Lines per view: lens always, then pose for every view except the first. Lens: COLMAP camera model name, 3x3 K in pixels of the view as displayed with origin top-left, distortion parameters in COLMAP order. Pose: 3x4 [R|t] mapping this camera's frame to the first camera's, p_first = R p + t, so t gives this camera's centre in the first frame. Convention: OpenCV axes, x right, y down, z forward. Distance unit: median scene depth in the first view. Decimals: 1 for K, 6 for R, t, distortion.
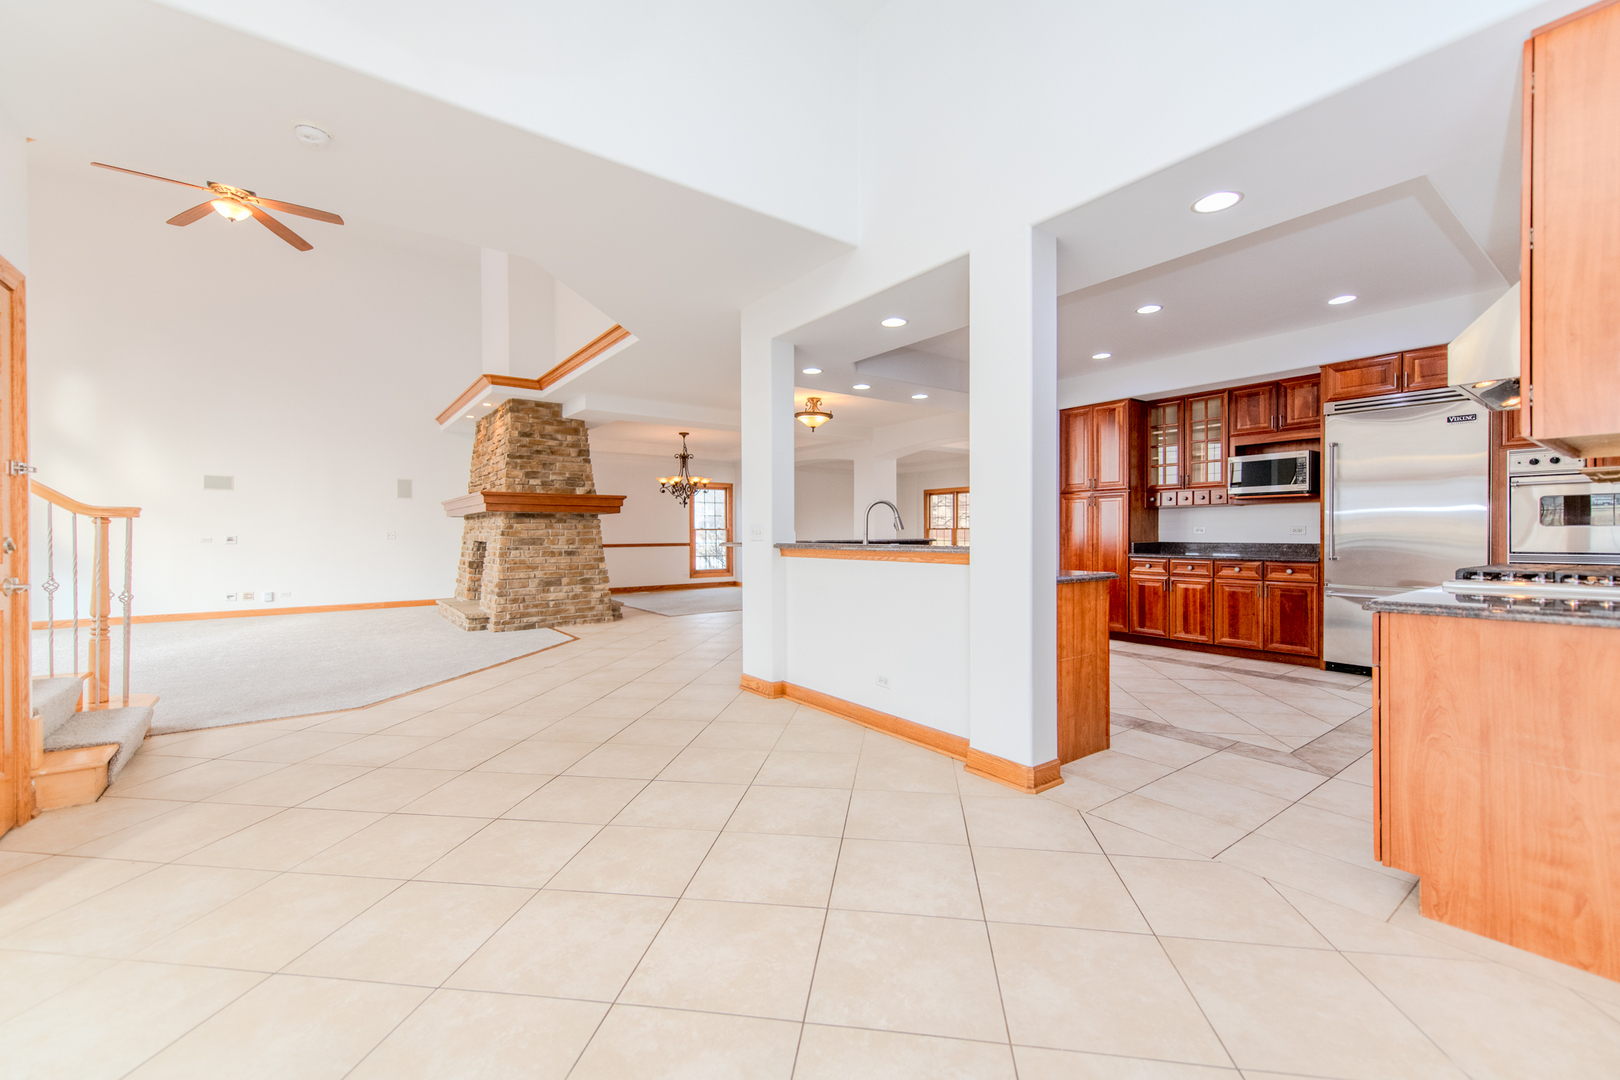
lens RADIAL K [[637.4, 0, 805.4], [0, 637.4, 538.8], [0, 0, 1]] dist [0.001458, 0.000051]
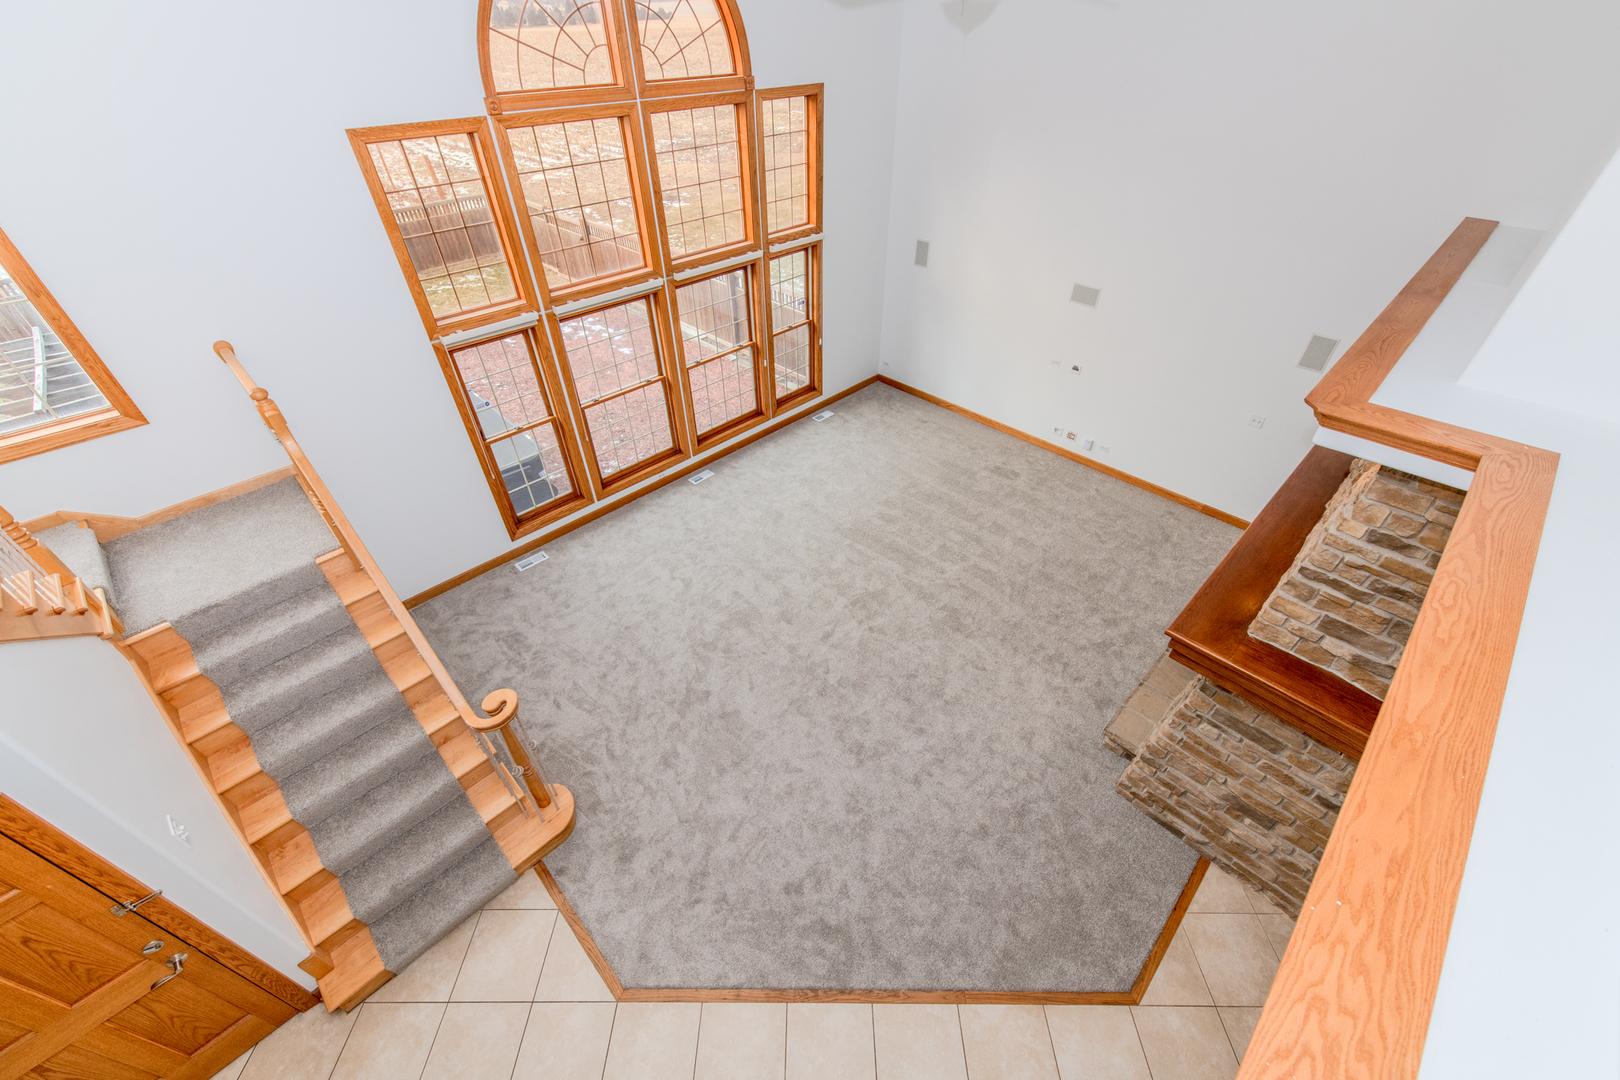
lens RADIAL K [[637.4, 0, 805.4], [0, 637.4, 538.8], [0, 0, 1]] dist [0.001458, 0.000051]
pose [[0.127896, 0.629917, -0.766059, -0.200598], [0.003073, 0.772147, 0.635436, -0.399415], [0.991783, -0.083624, 0.096819, 0.630211]]
